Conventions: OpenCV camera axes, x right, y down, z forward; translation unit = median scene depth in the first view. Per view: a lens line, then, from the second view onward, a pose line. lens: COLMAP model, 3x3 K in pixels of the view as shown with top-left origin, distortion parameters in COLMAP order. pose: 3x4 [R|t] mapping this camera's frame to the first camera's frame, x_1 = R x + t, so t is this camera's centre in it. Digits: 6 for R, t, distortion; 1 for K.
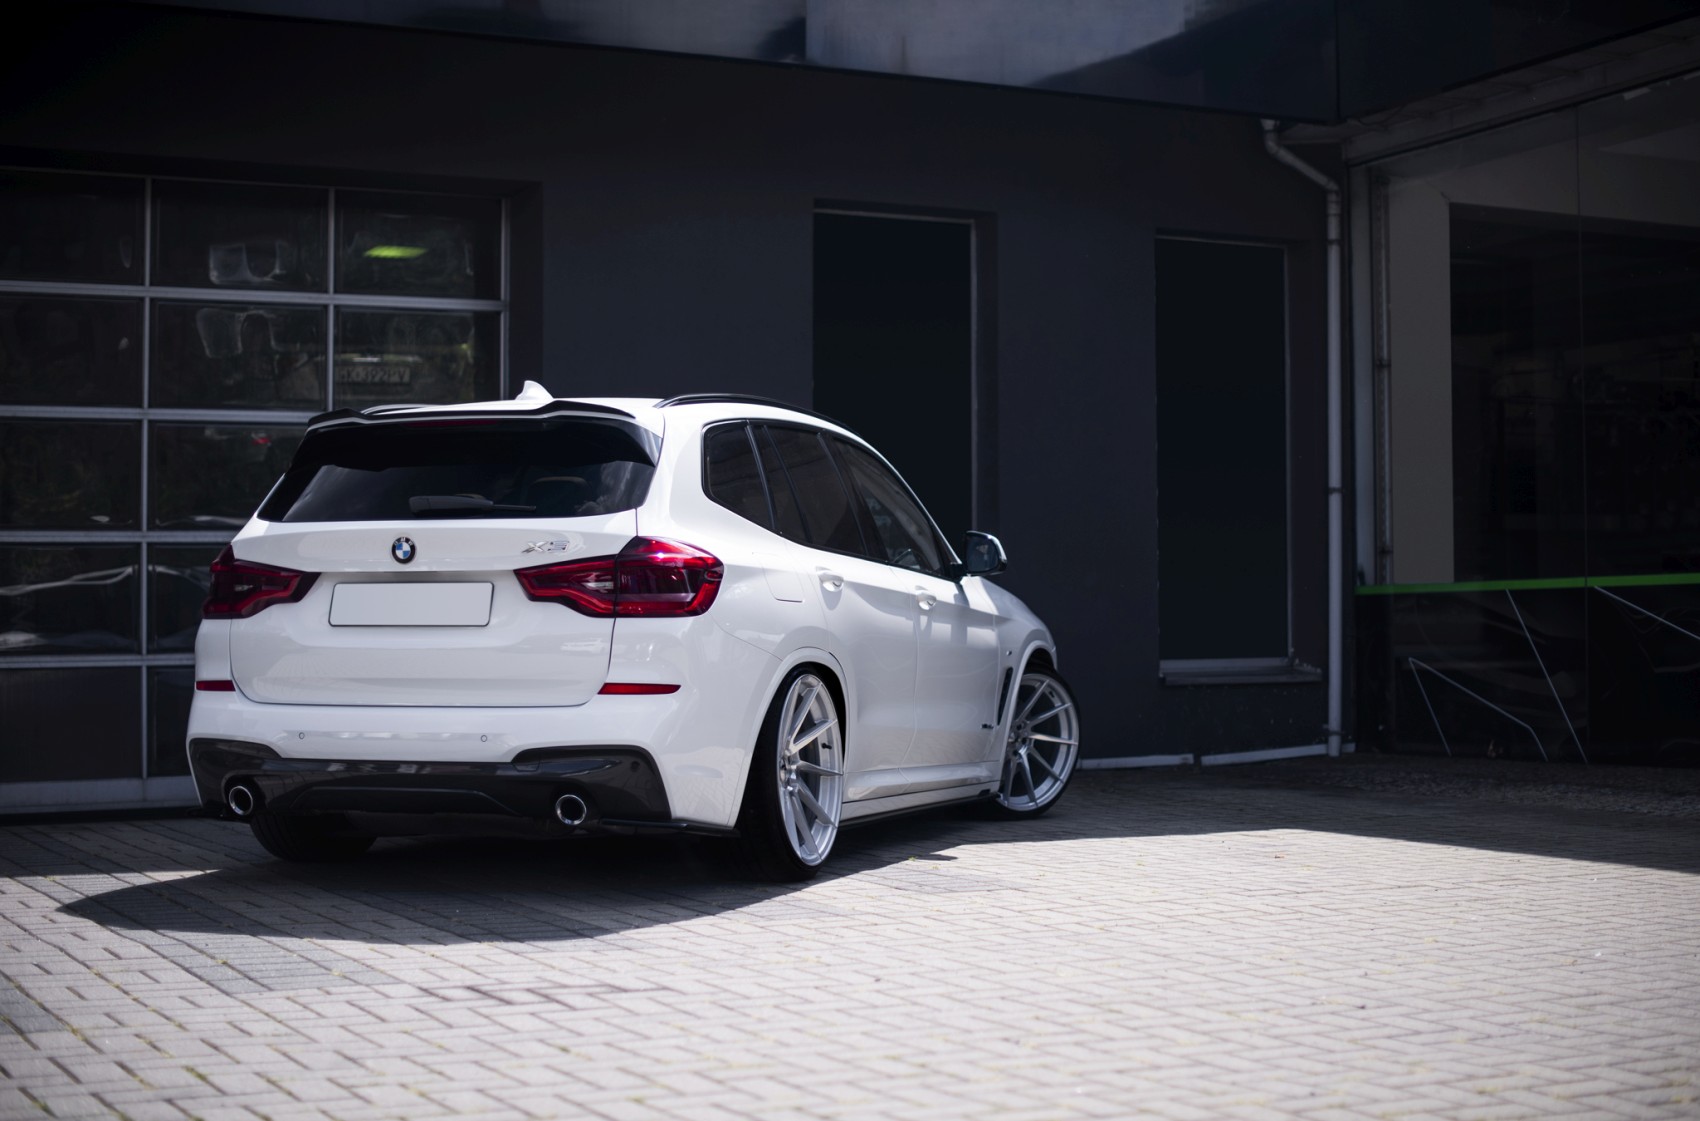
lens RADIAL K [[2563.4, 0, 850.0], [0, 2563.4, 560.5], [0, 0, 1]] dist [-0.058225, -0.055457]
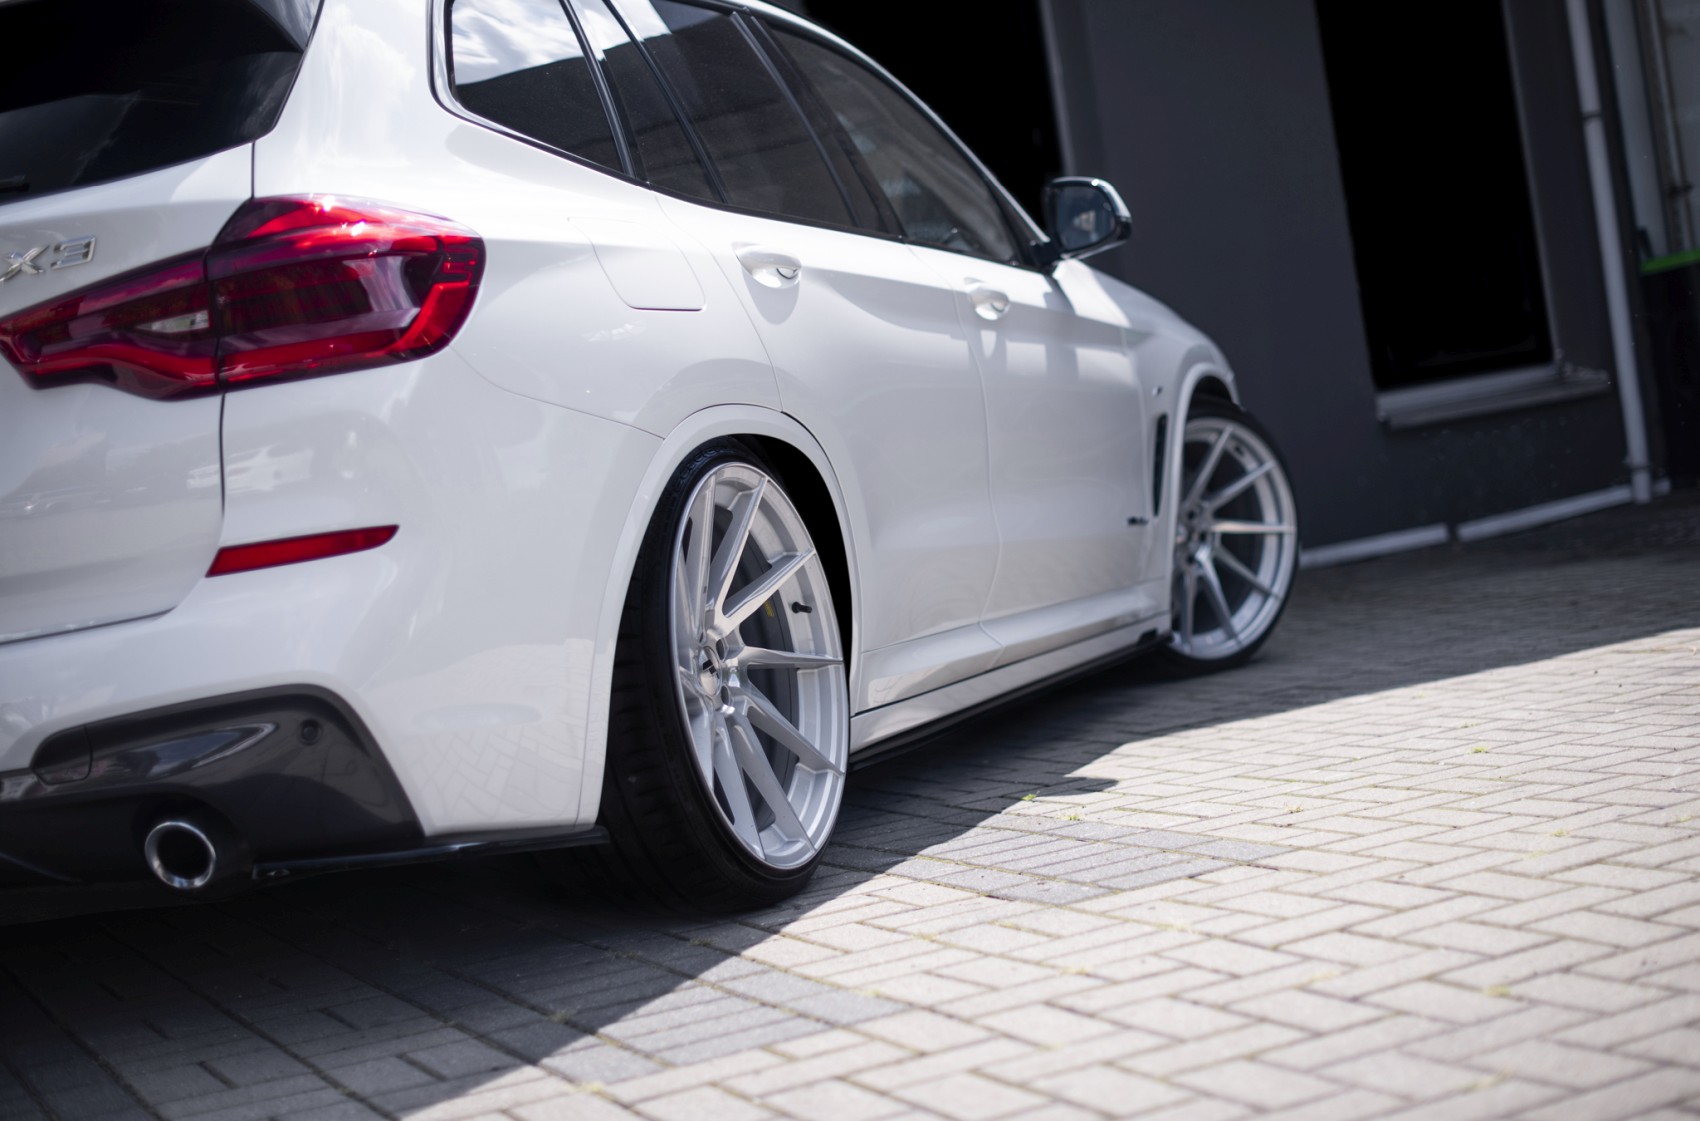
lens RADIAL K [[2563.4, 0, 850.0], [0, 2563.4, 560.5], [0, 0, 1]] dist [-0.058225, -0.055457]
pose [[0.987557, -0.143725, -0.063824, 0.030213], [0.147588, 0.987191, 0.060595, 0.035144], [0.054297, -0.069260, 0.996120, 0.509820]]
